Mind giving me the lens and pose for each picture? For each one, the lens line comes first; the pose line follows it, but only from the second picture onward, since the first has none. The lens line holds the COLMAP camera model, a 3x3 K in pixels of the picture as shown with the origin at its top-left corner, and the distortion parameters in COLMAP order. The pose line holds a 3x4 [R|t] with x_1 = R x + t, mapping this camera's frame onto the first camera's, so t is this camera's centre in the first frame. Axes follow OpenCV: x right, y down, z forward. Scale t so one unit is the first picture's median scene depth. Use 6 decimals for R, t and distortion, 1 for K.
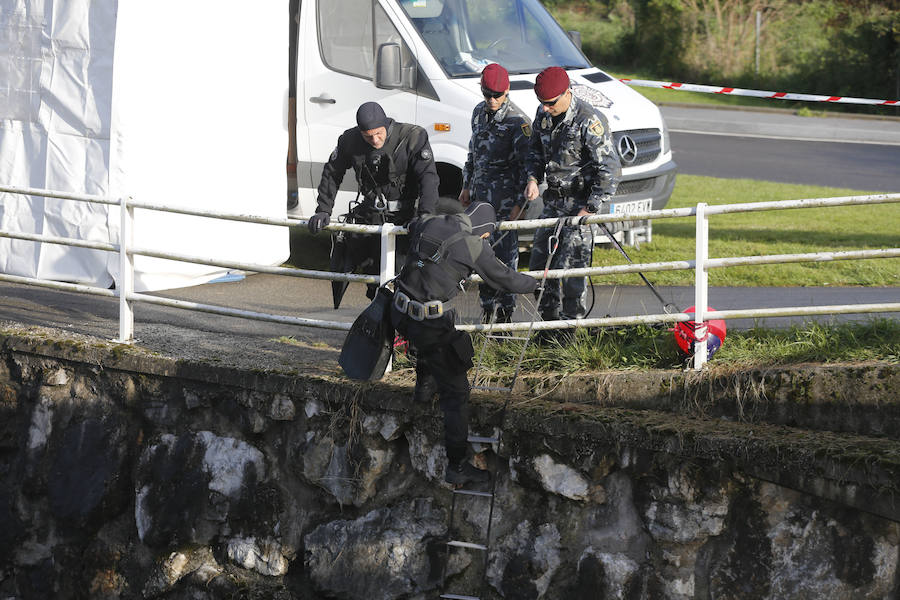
lens RADIAL K [[2677.1, 0, 447.5], [0, 2677.1, 295.0], [0, 0, 1]] dist [0.015335, 0.000000]
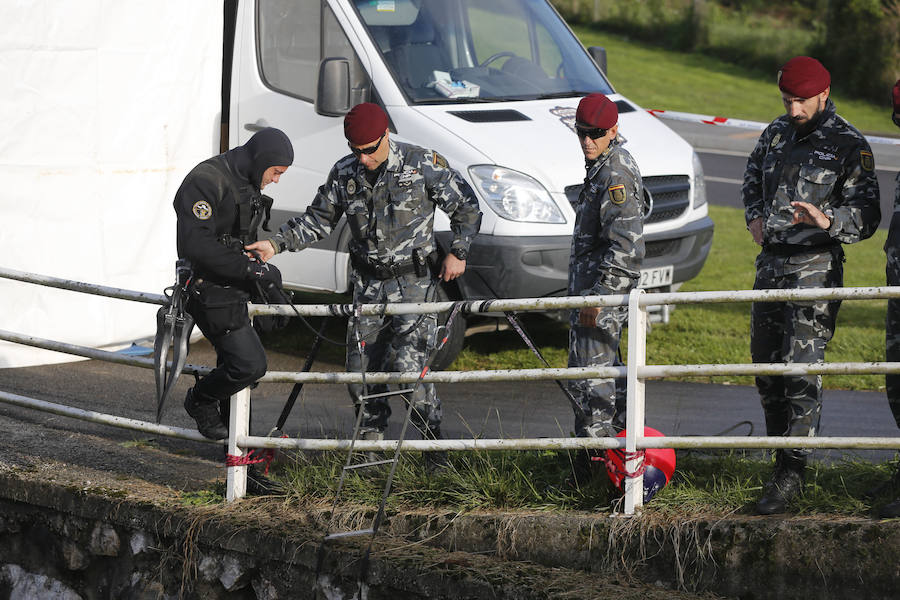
lens RADIAL K [[2994.0, 0, 450.6], [0, 2994.0, 296.3], [0, 0, 1]] dist [0.202762, 0.000000]
pose [[0.996229, 0.029991, -0.081416, 0.103461], [-0.030809, 0.999487, -0.008803, -0.022048], [0.081111, 0.011278, 0.996641, 0.164086]]
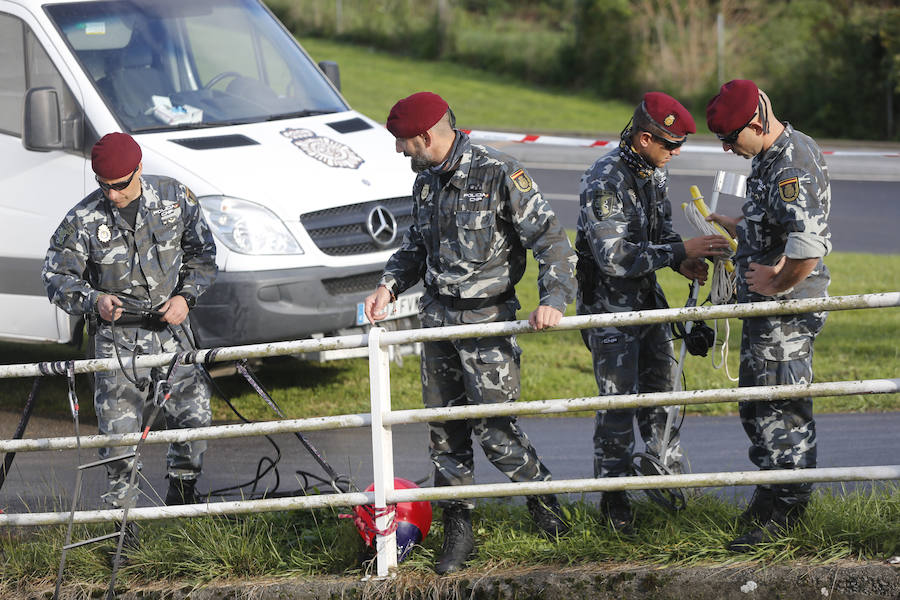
lens RADIAL K [[3040.9, 0, 447.2], [0, 3040.9, 299.2], [0, 0, 1]] dist [0.182144, 0.000000]
pose [[0.999583, -0.028417, -0.005148, 0.108562], [0.028345, 0.999506, -0.013556, -0.028658], [0.005530, 0.013404, 0.999895, 0.227825]]
